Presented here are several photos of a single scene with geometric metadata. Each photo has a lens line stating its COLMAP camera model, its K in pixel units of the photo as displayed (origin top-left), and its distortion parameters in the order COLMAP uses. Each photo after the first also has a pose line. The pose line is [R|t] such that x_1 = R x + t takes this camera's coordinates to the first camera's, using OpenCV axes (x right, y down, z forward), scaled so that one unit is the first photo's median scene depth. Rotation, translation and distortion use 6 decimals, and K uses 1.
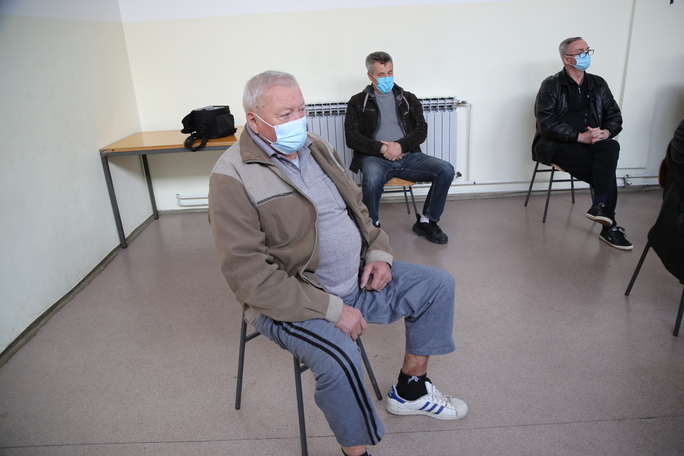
lens RADIAL K [[551.1, 0, 345.6], [0, 551.1, 208.3], [0, 0, 1]] dist [-0.067868, 0.121812]
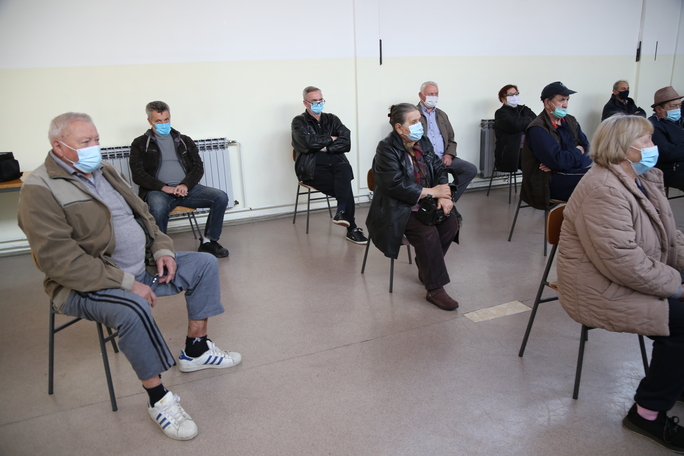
lens RADIAL K [[551.1, 0, 345.6], [0, 551.1, 208.3], [0, 0, 1]] dist [-0.067868, 0.121812]
pose [[0.931358, -0.077296, 0.355806, 0.009977], [0.106732, 0.992237, -0.063828, 0.113308], [-0.348110, 0.097422, 0.932378, -0.402537]]
